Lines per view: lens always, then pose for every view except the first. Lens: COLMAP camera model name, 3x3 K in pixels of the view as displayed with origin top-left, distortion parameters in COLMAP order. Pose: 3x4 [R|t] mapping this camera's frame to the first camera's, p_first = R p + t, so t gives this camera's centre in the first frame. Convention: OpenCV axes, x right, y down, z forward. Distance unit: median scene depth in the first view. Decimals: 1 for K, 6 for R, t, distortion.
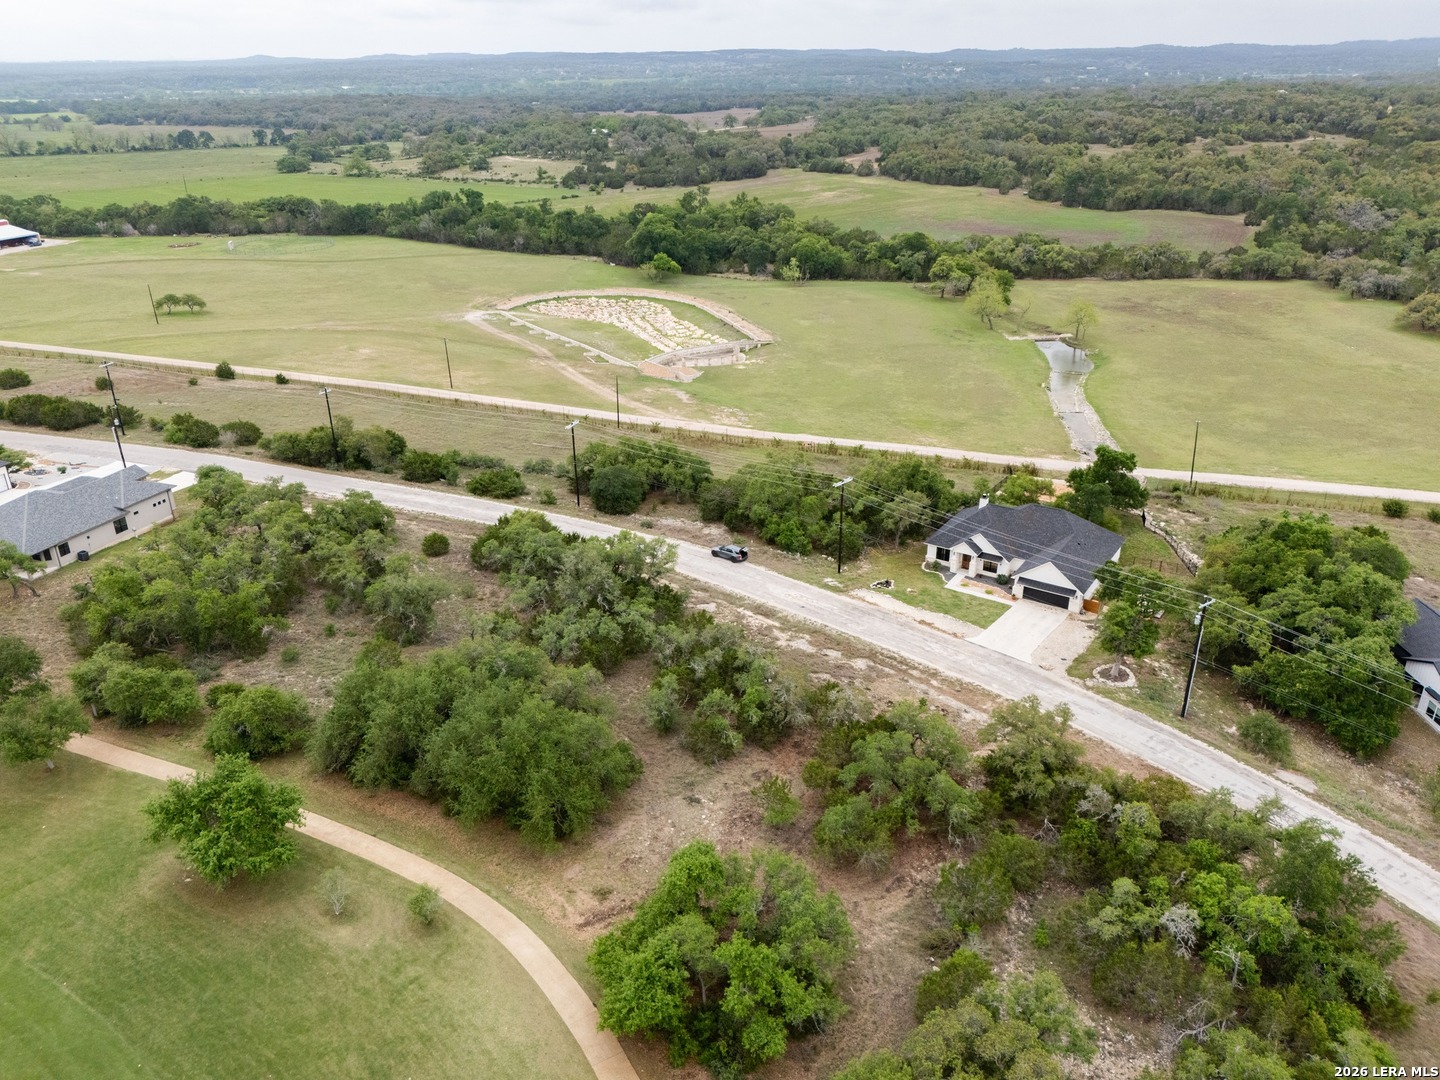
lens RADIAL K [[1062.7, 0, 722.2], [0, 1062.7, 540.4], [0, 0, 1]] dist [0.056583, -0.053466]
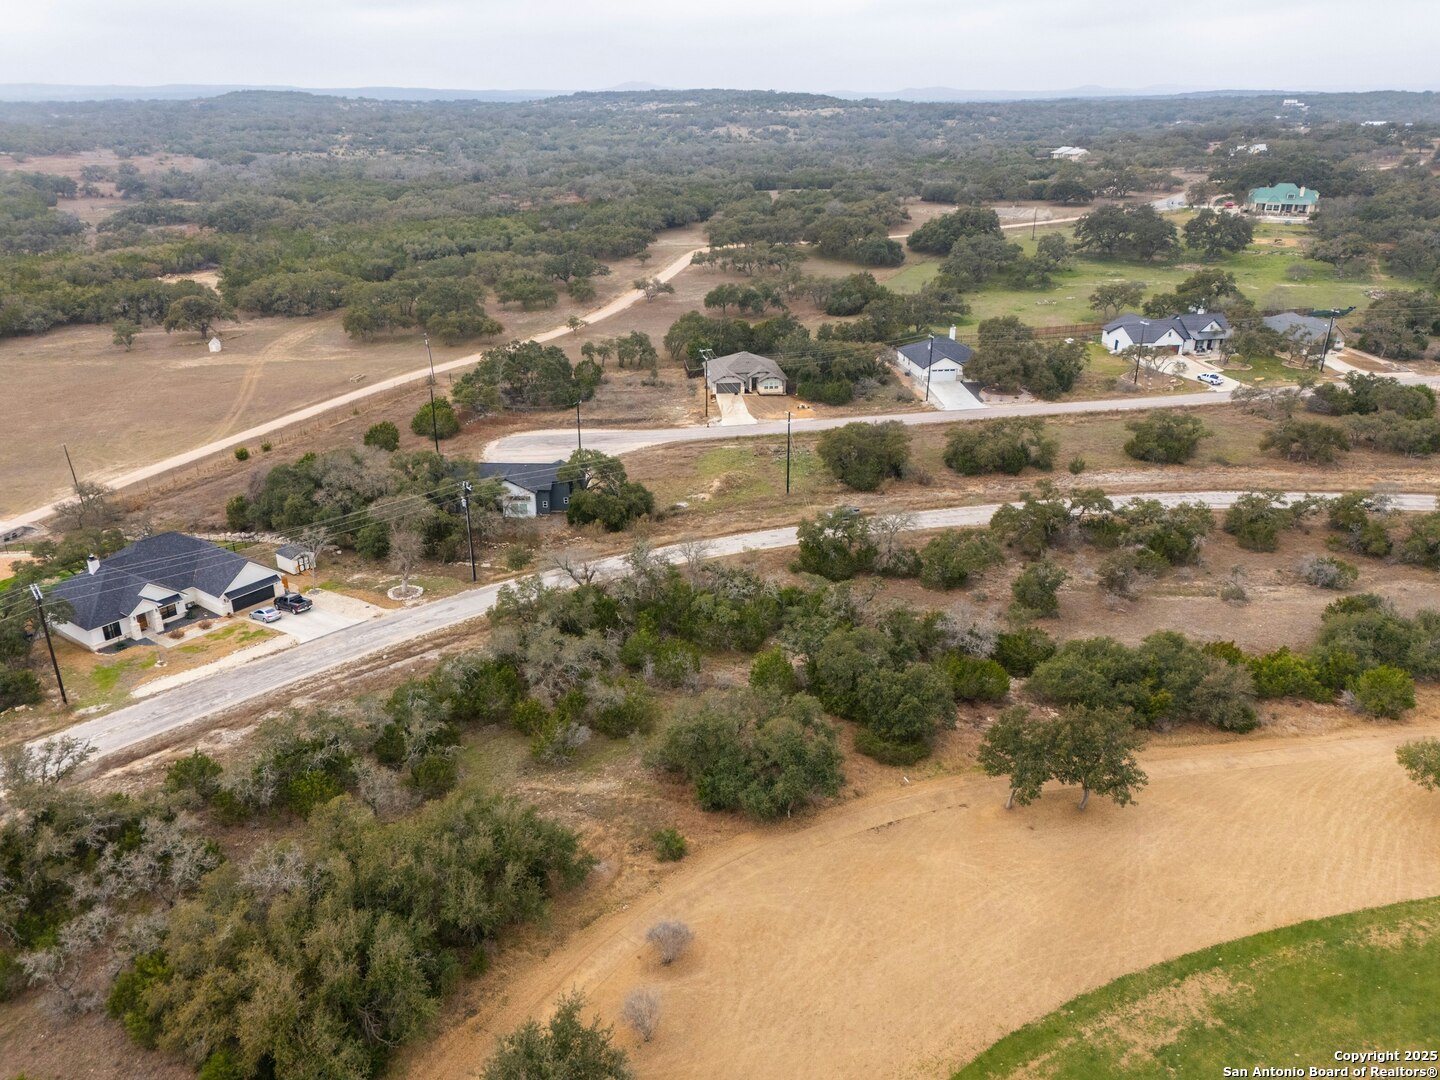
lens RADIAL K [[1059.5, 0, 722.9], [0, 1059.5, 538.1], [0, 0, 1]] dist [0.063394, -0.061073]
pose [[0.038140, -0.373666, 0.926779, -0.231389], [0.408131, 0.852396, 0.326880, -0.056077], [-0.912126, 0.365779, 0.185015, 0.150515]]
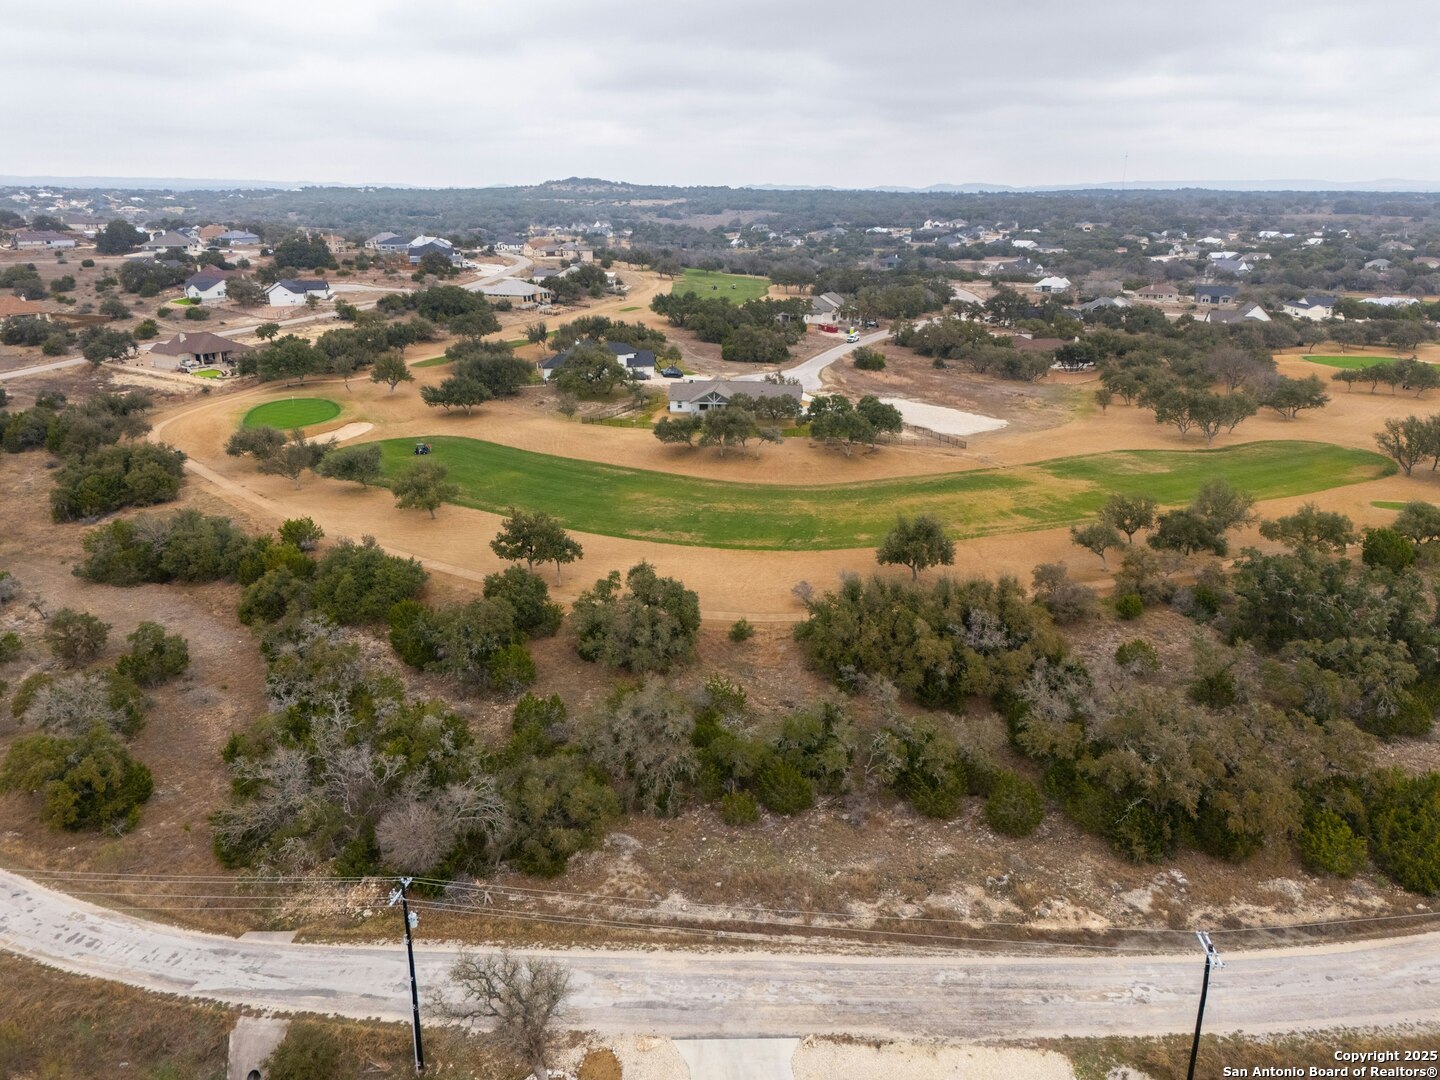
lens RADIAL K [[1054.8, 0, 722.9], [0, 1054.8, 544.1], [0, 0, 1]] dist [0.062724, -0.057243]
pose [[-0.739397, 0.222843, -0.635321, 0.200234], [-0.272485, 0.763852, 0.585049, -0.153492], [0.615666, 0.605699, -0.504068, 0.395022]]
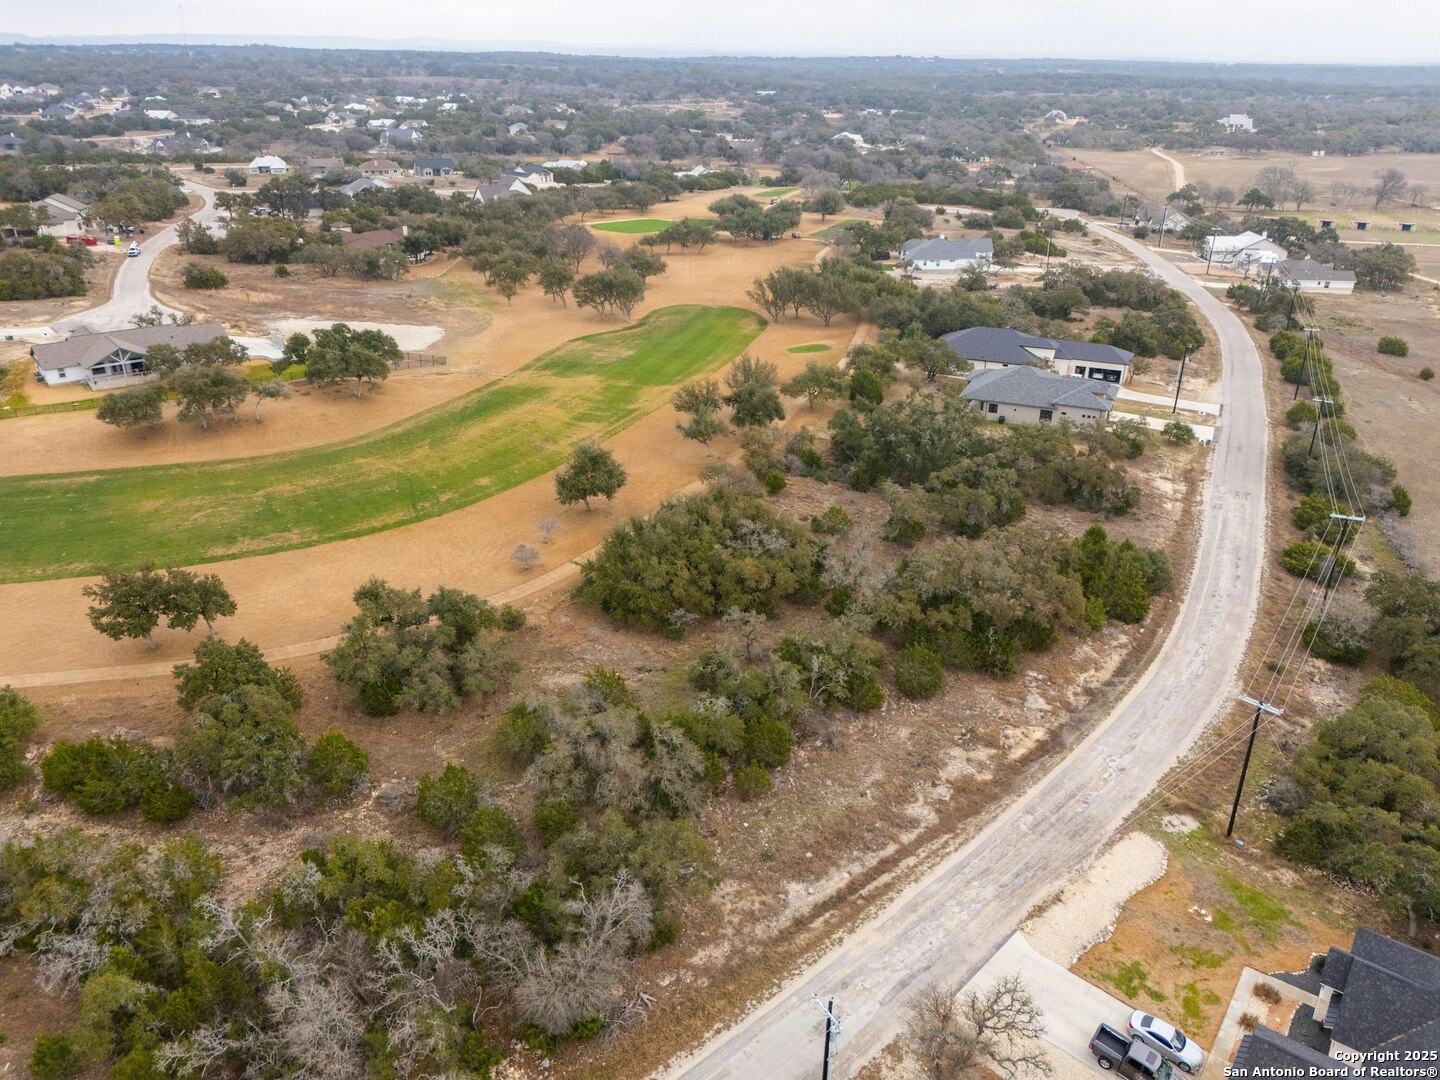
lens RADIAL K [[1059.5, 0, 722.9], [0, 1059.5, 538.1], [0, 0, 1]] dist [0.063394, -0.061073]
pose [[-0.048014, 0.424704, -0.904058, 0.253570], [-0.421104, 0.812128, 0.403881, -0.099130], [0.905741, 0.400094, 0.139851, 0.237485]]
